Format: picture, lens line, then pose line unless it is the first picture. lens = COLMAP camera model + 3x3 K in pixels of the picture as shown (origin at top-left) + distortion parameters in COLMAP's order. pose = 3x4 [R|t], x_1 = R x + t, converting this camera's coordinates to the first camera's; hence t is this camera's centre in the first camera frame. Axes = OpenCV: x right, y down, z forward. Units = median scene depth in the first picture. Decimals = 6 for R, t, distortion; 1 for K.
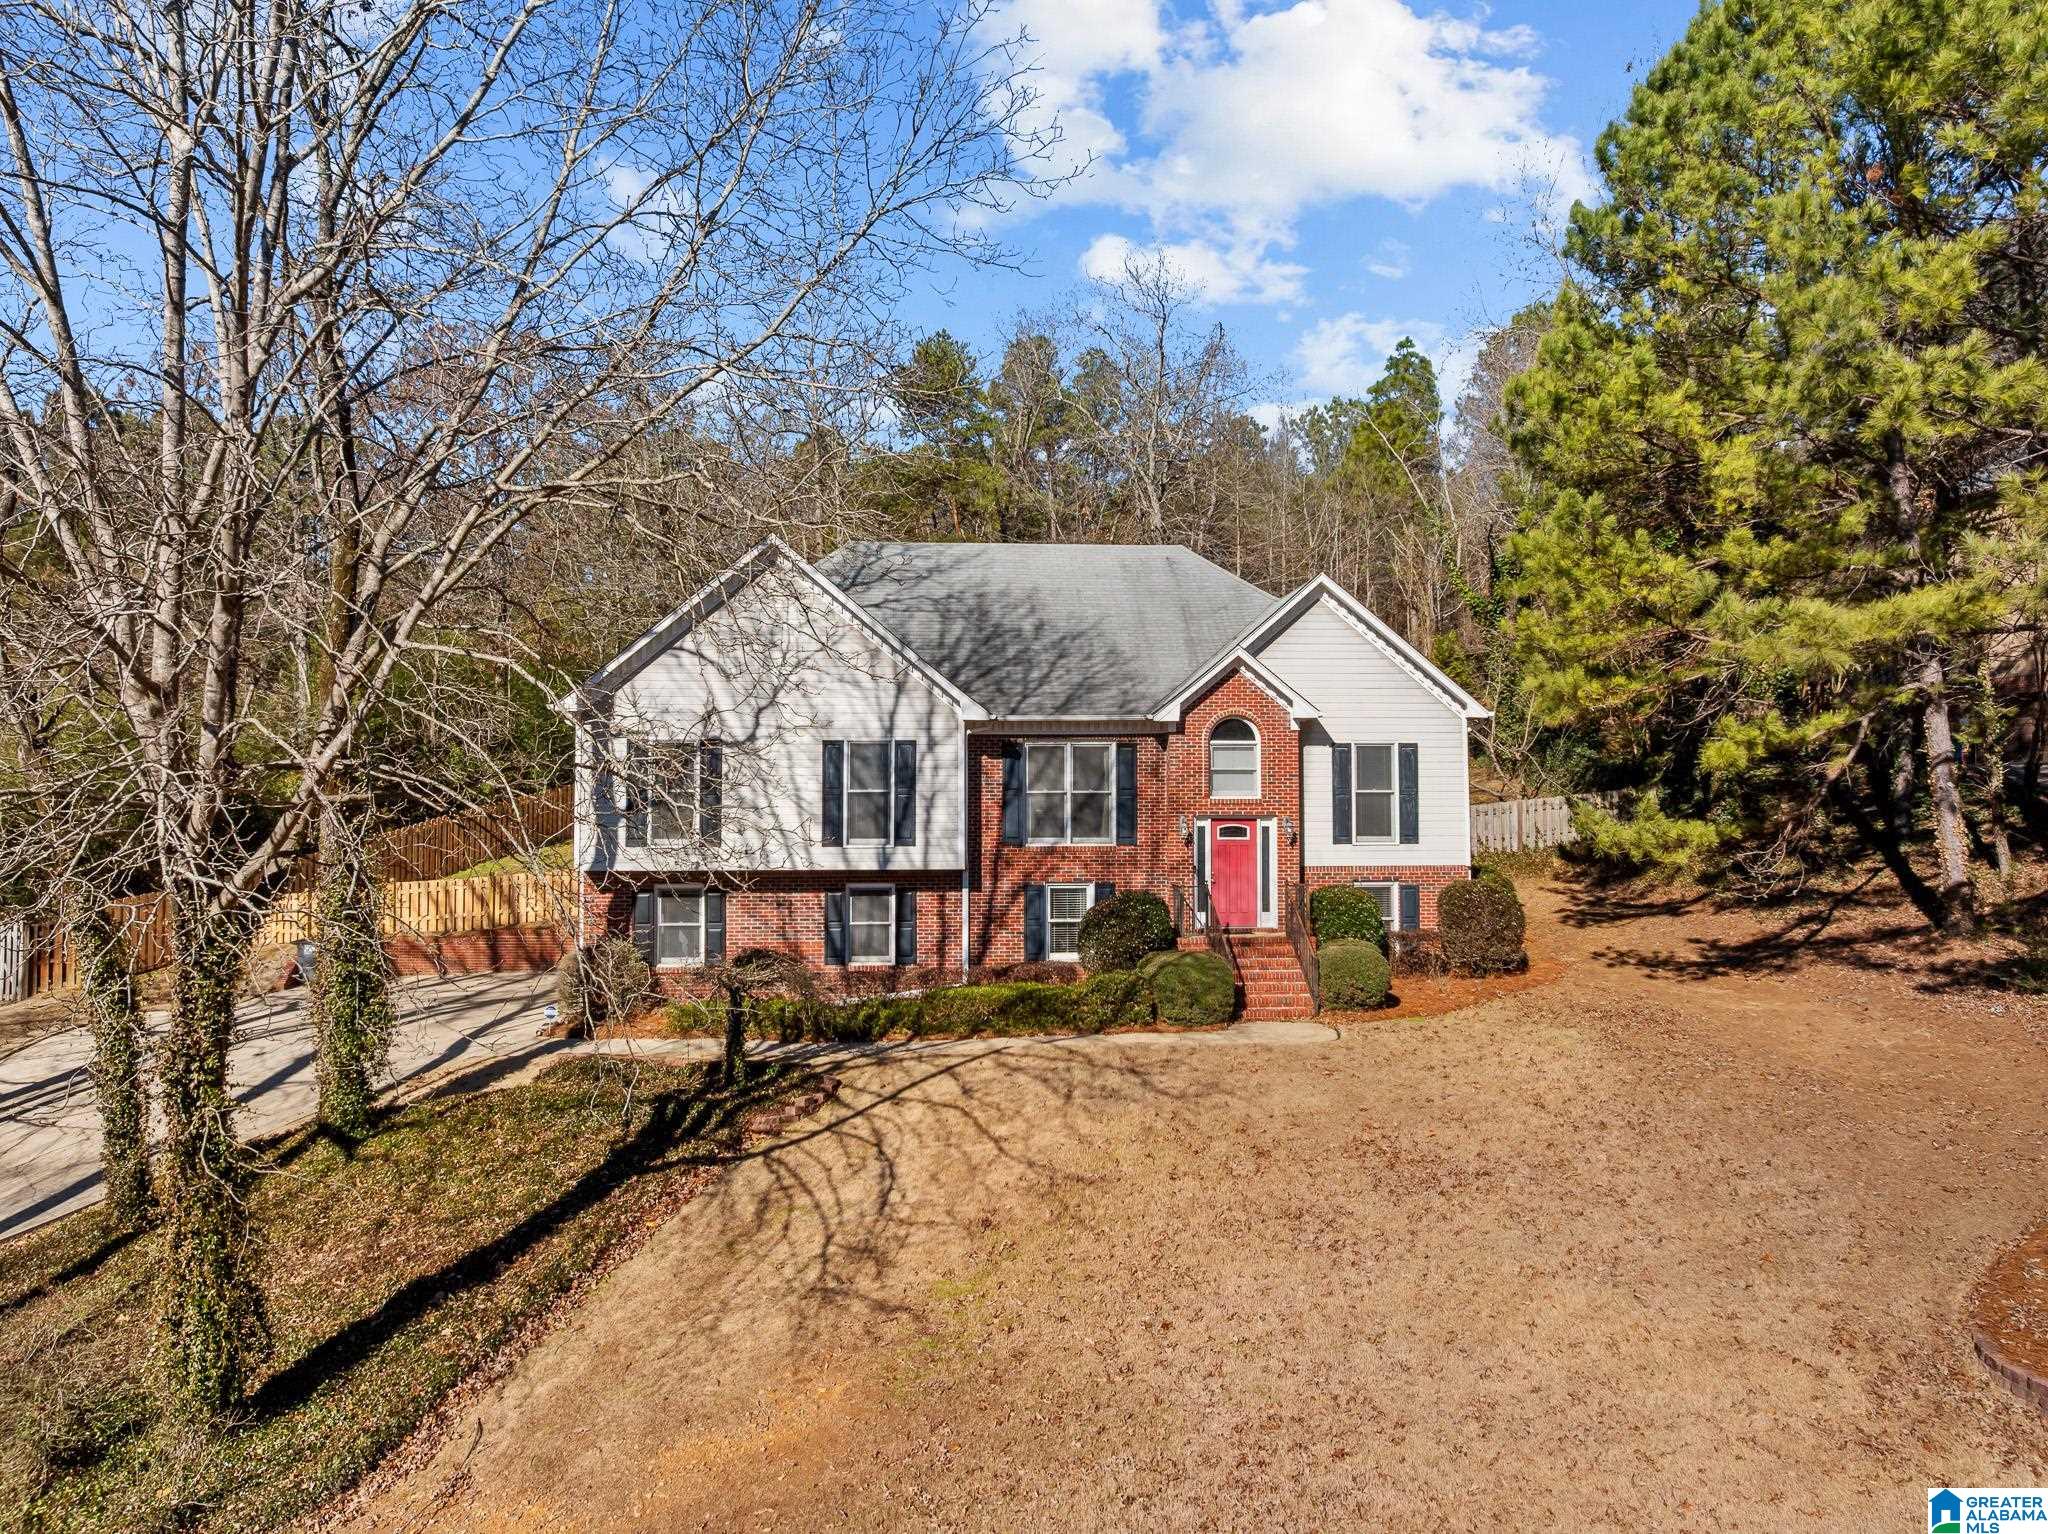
lens RADIAL K [[1452.8, 0, 1024.0], [0, 1452.8, 767.0], [0, 0, 1]] dist [-0.027240, 0.001318]
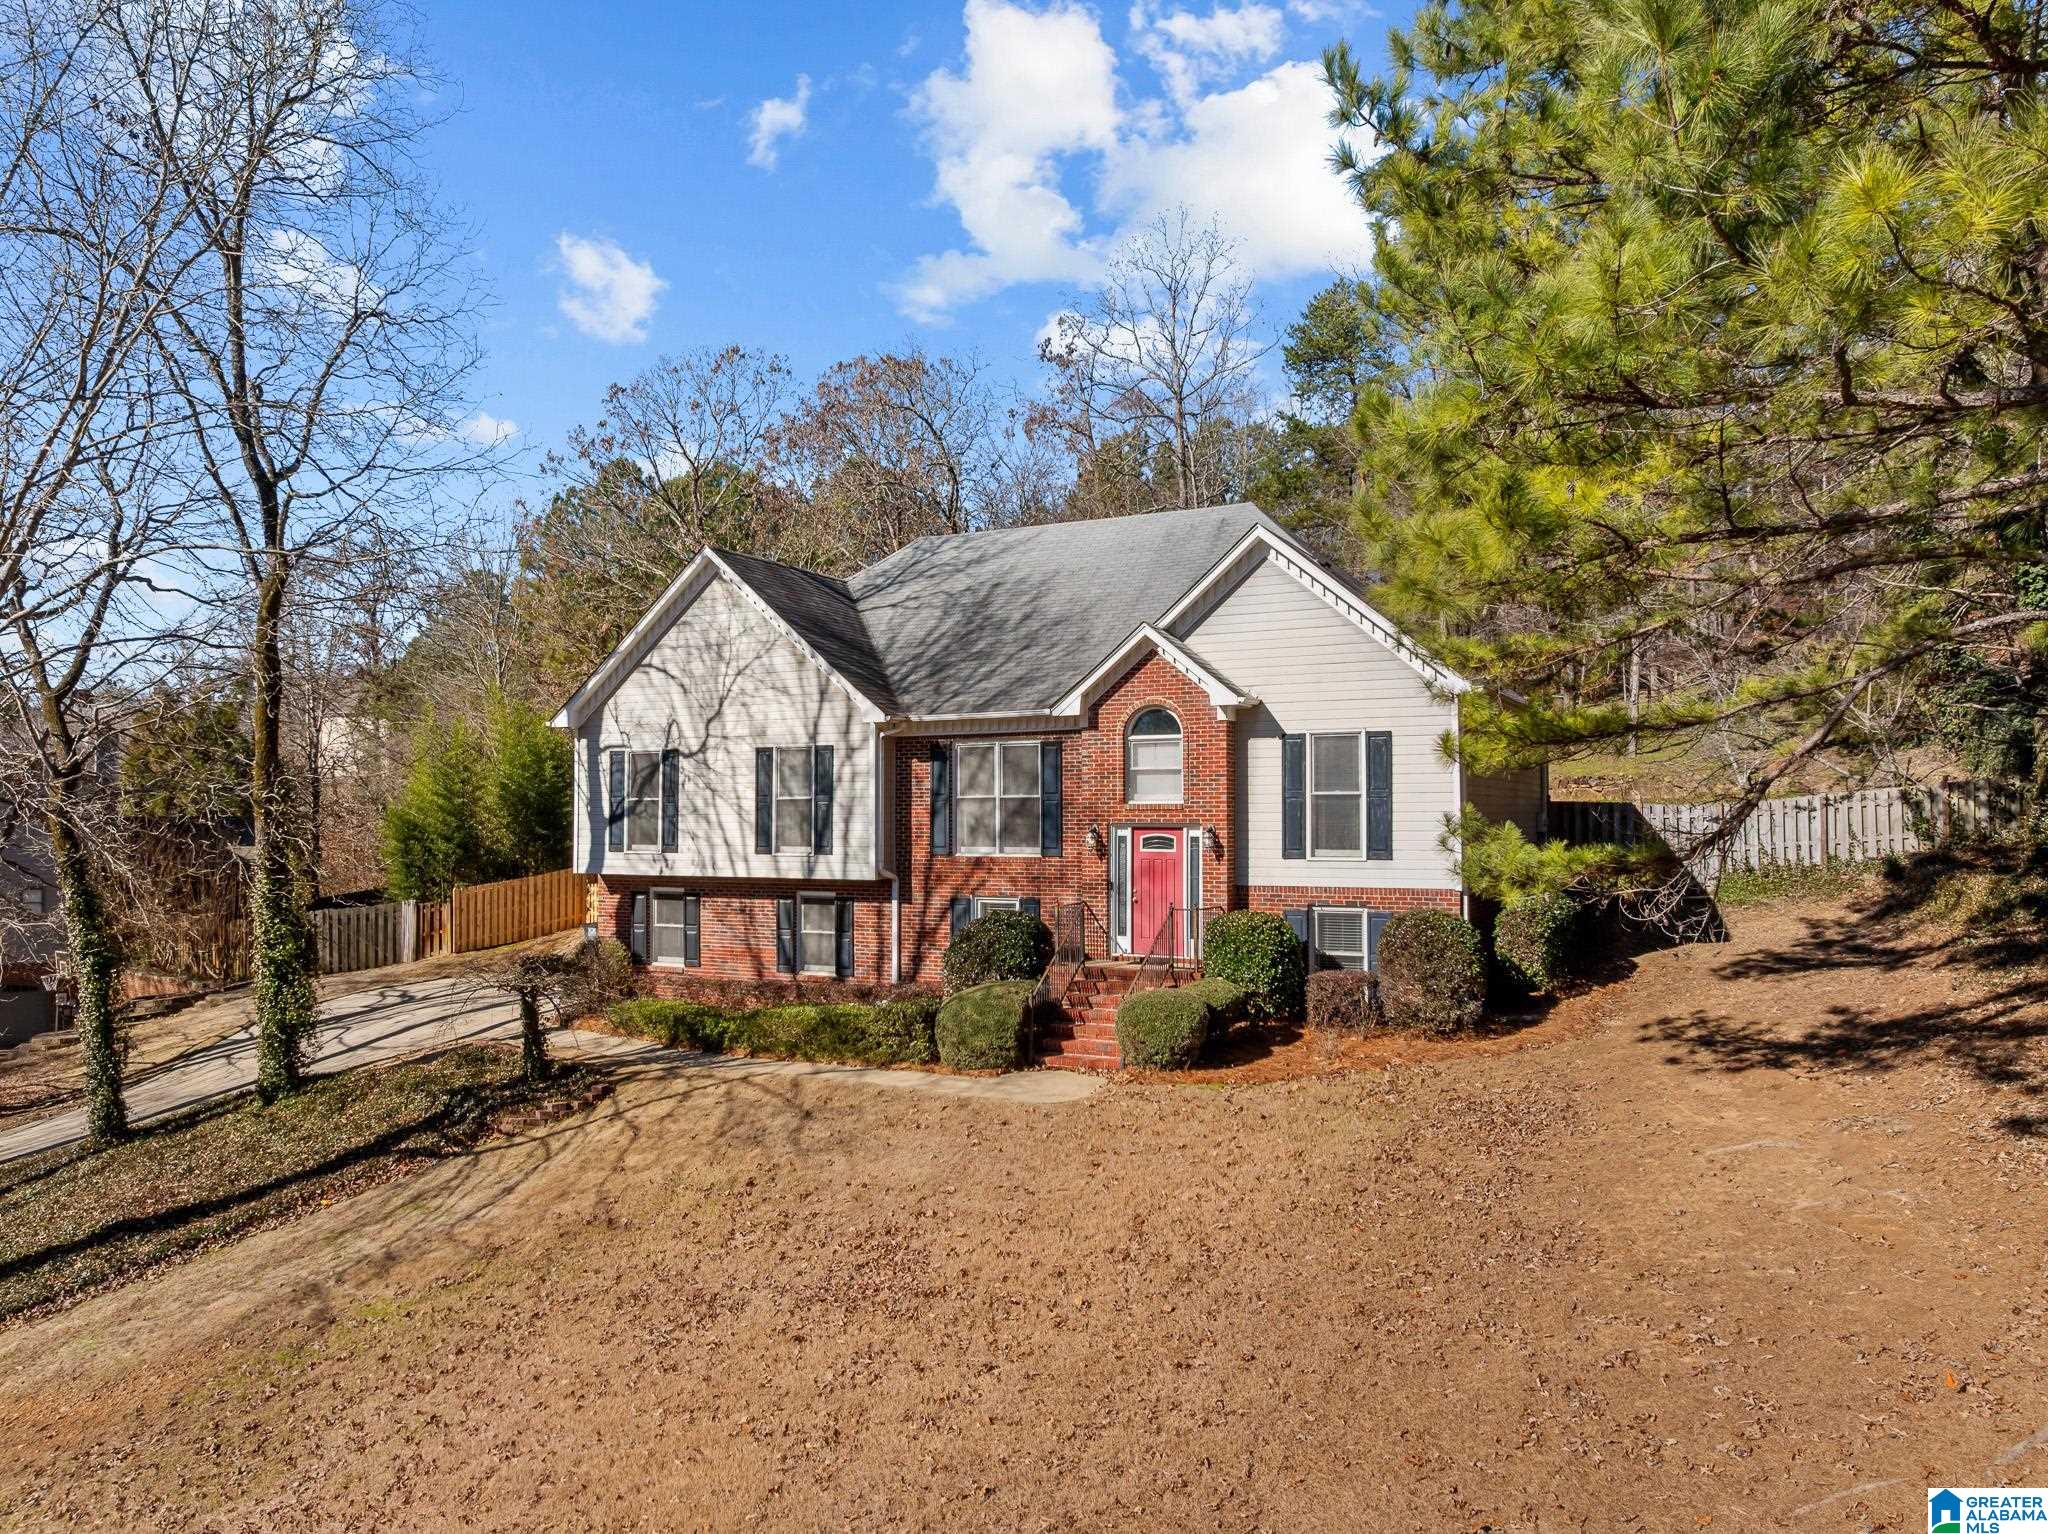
lens RADIAL K [[1439.4, 0, 1032.9], [0, 1439.4, 764.3], [0, 0, 1]] dist [-0.039199, 0.000923]
pose [[0.854006, -0.019520, -0.519897, 0.535805], [0.023968, 0.999711, 0.001836, -0.004659], [0.519711, -0.014029, 0.854227, 0.252473]]
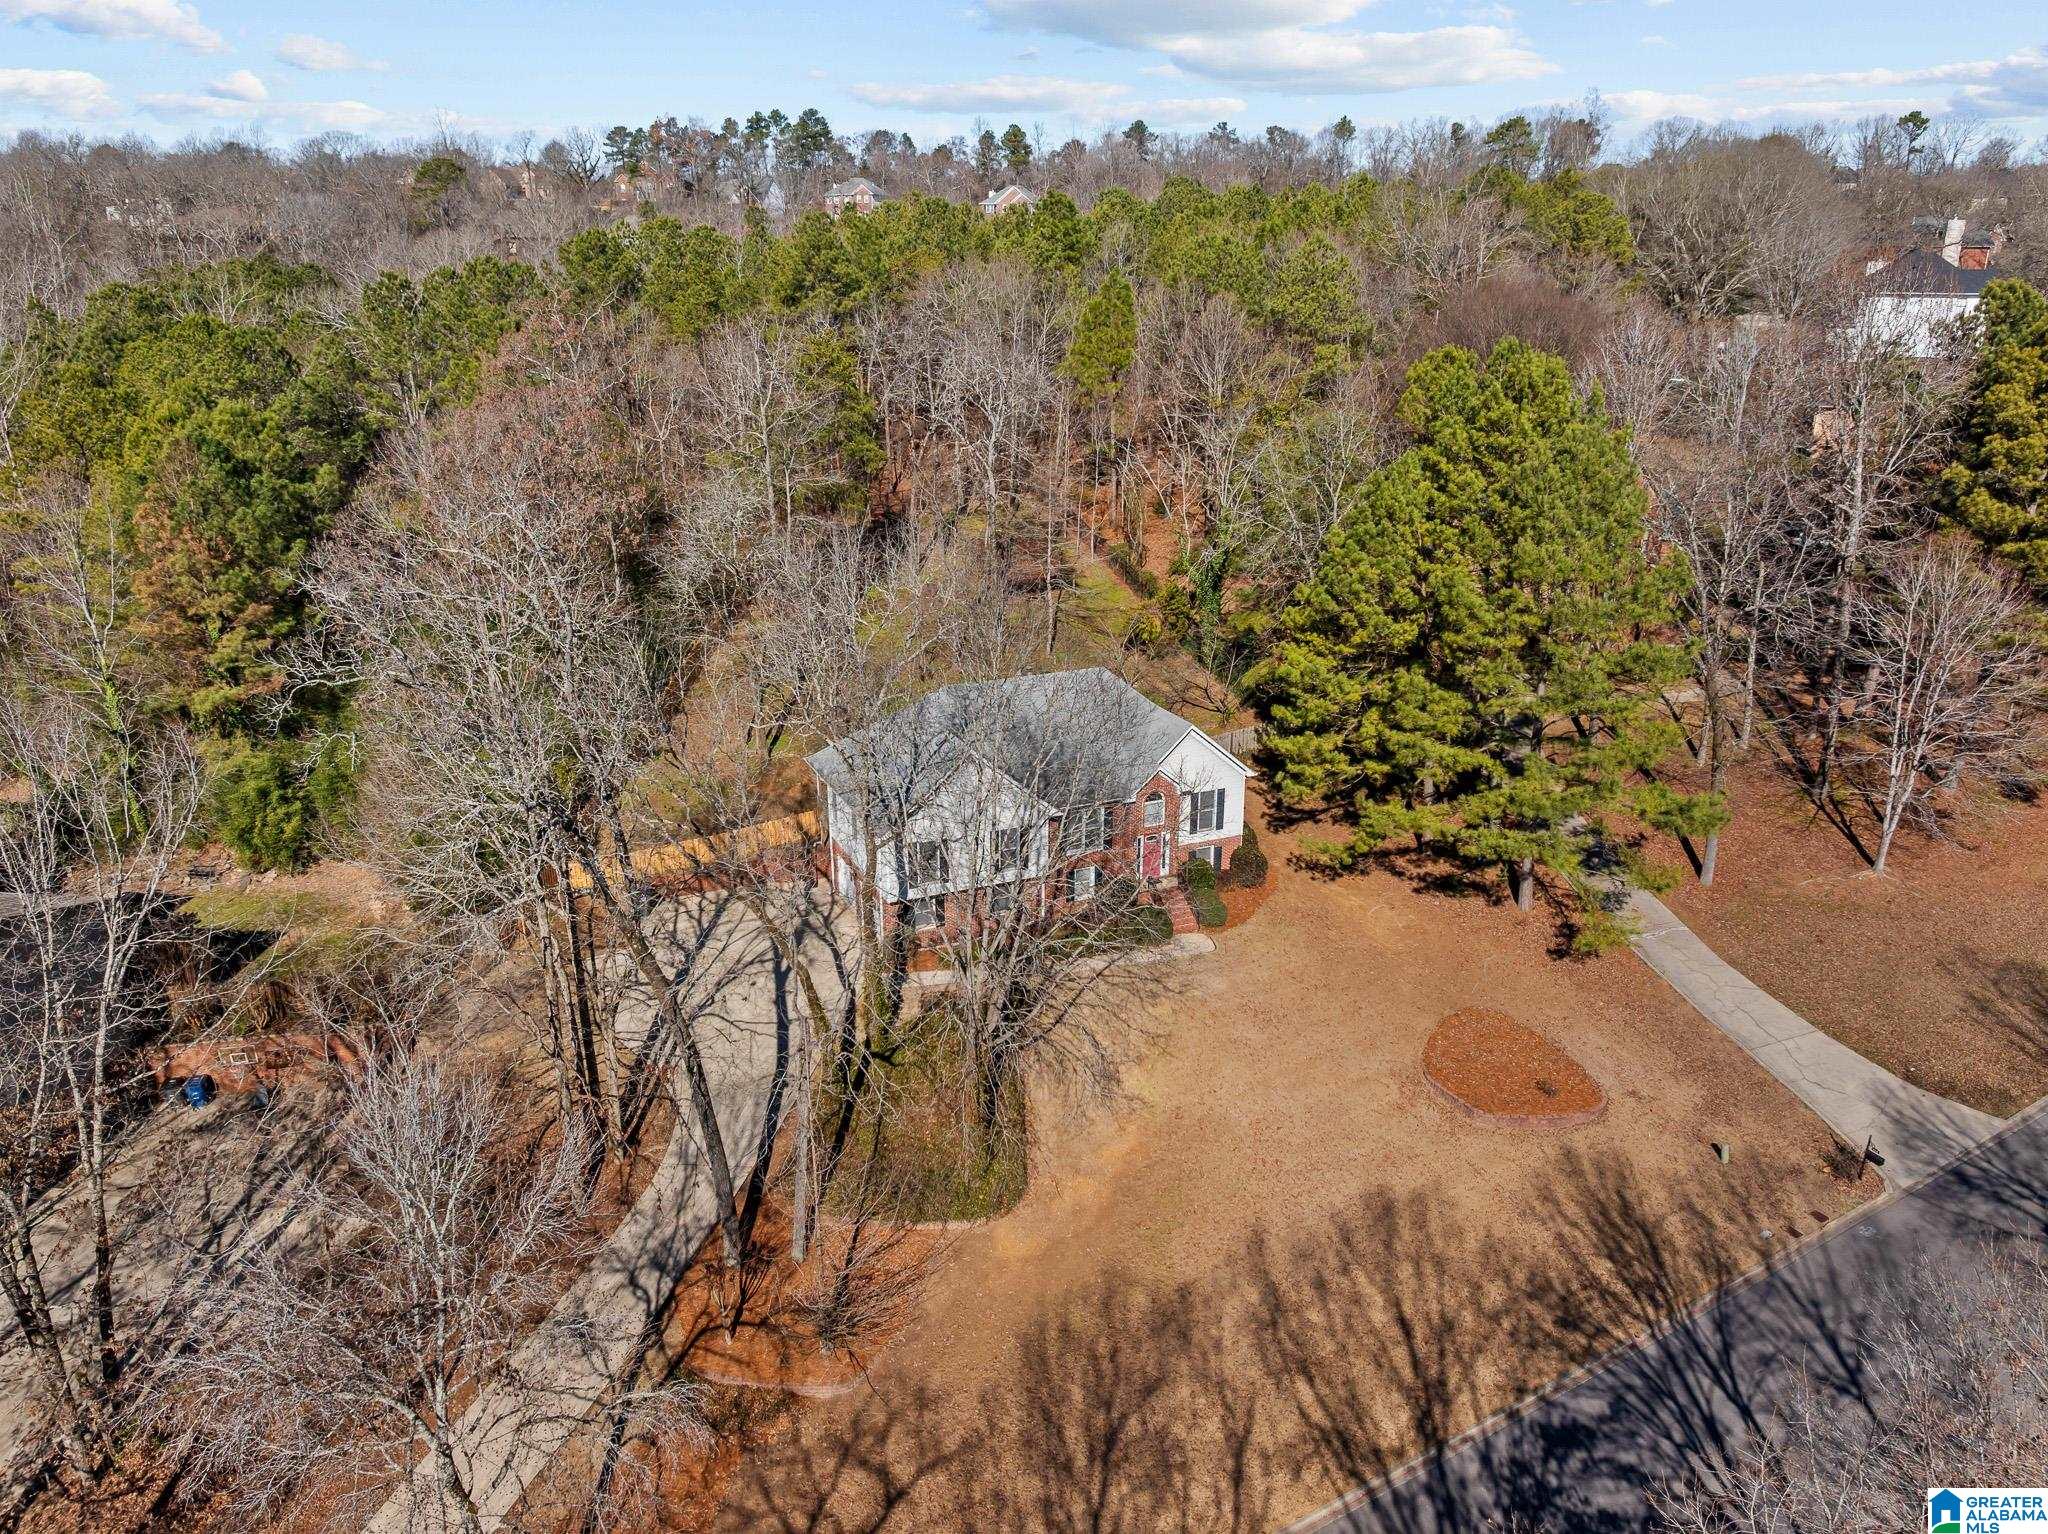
lens RADIAL K [[1439.4, 0, 1032.9], [0, 1439.4, 764.3], [0, 0, 1]] dist [-0.039199, 0.000923]
pose [[0.944641, -0.106859, 0.310218, -0.743814], [-0.012442, 0.933132, 0.359319, -0.901953], [-0.327871, -0.343287, 0.880145, -0.916024]]
